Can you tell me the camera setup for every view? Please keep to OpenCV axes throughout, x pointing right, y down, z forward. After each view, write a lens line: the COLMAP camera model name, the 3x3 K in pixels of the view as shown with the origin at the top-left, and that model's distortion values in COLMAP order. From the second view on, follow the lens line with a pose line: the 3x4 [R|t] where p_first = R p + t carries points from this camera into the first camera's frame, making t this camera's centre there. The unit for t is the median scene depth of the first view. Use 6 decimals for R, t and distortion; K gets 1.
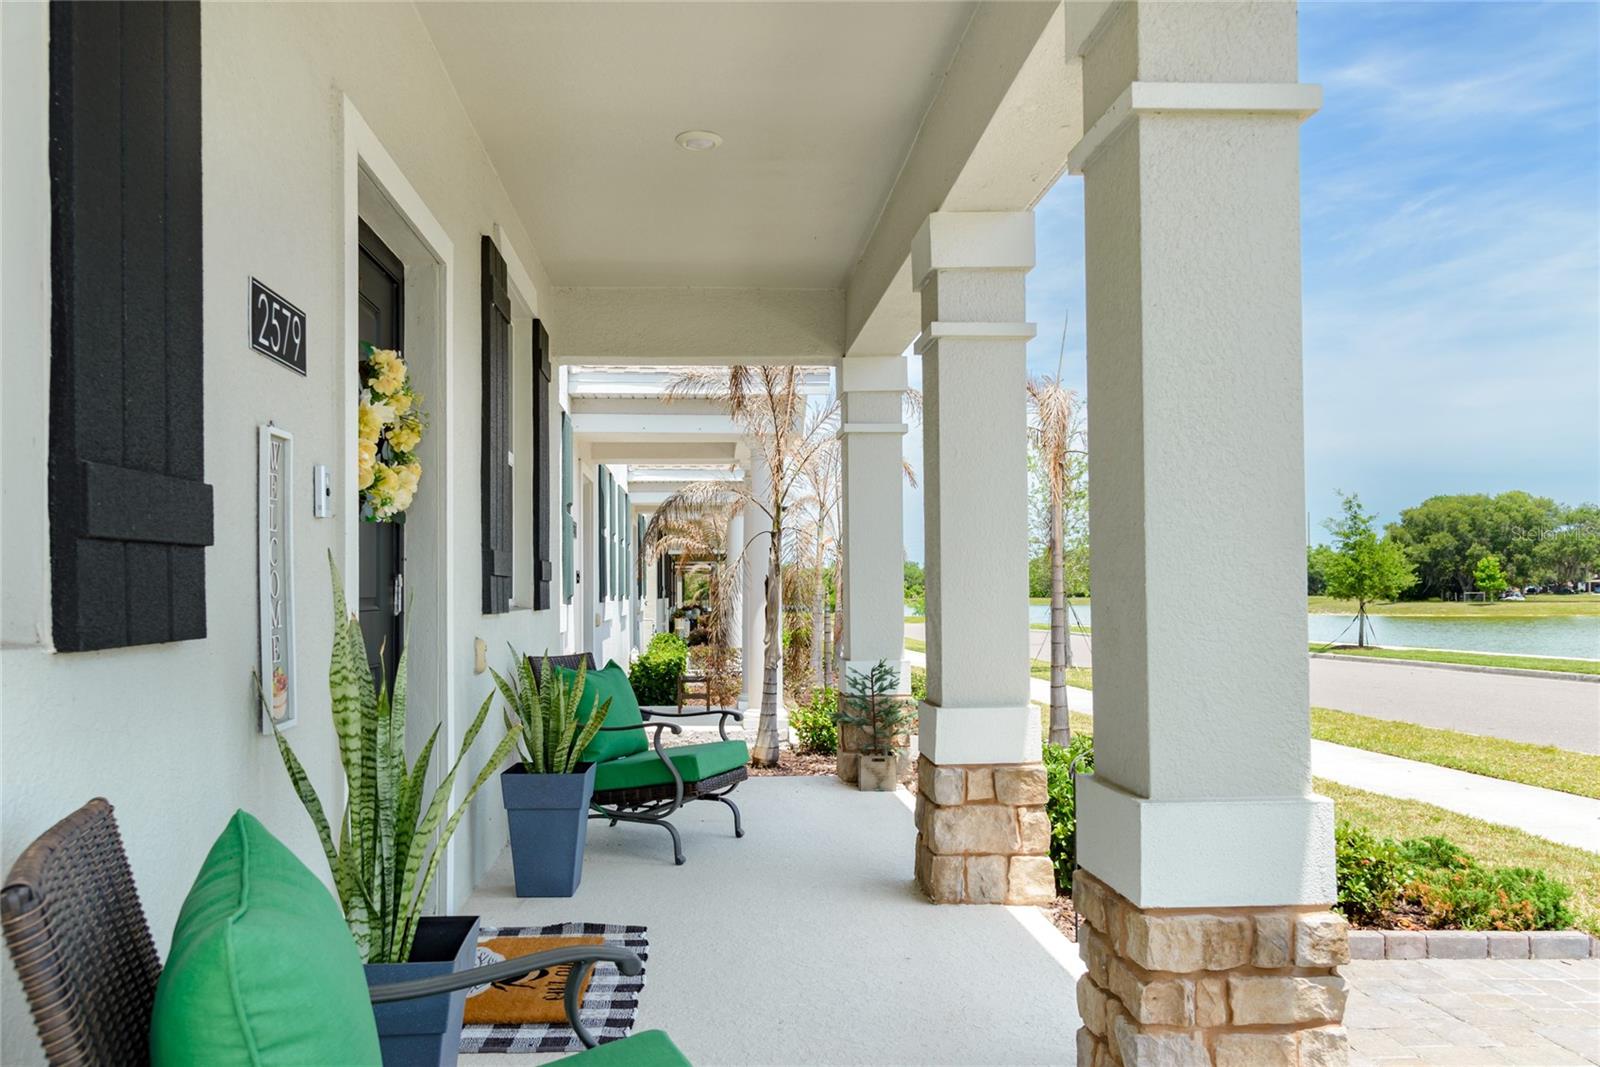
lens RADIAL K [[1196.5, 0, 782.8], [0, 1196.5, 566.2], [0, 0, 1]] dist [0.044069, -0.009276]
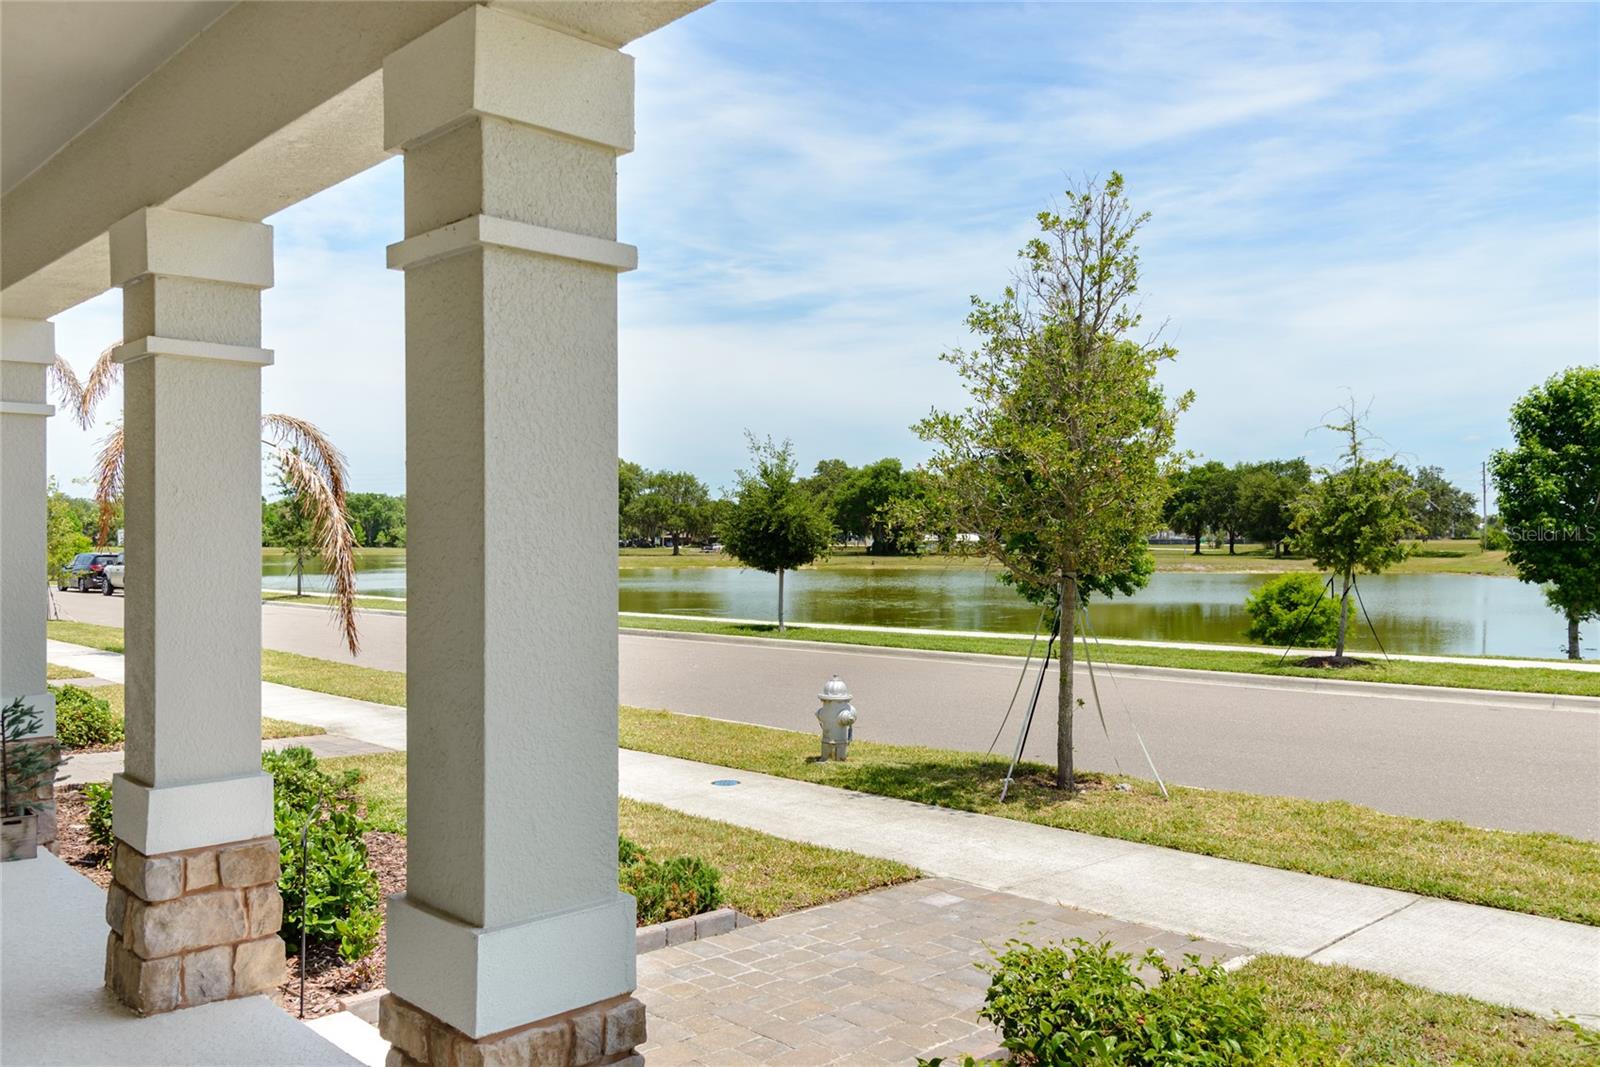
lens RADIAL K [[1263.3, 0, 796.1], [0, 1263.3, 538.5], [0, 0, 1]] dist [0.007767, -0.010860]
pose [[0.769431, 0.010015, 0.638651, -0.095720], [-0.023187, 0.999656, 0.012260, -0.083538], [-0.638309, -0.024242, 0.769399, 0.012577]]
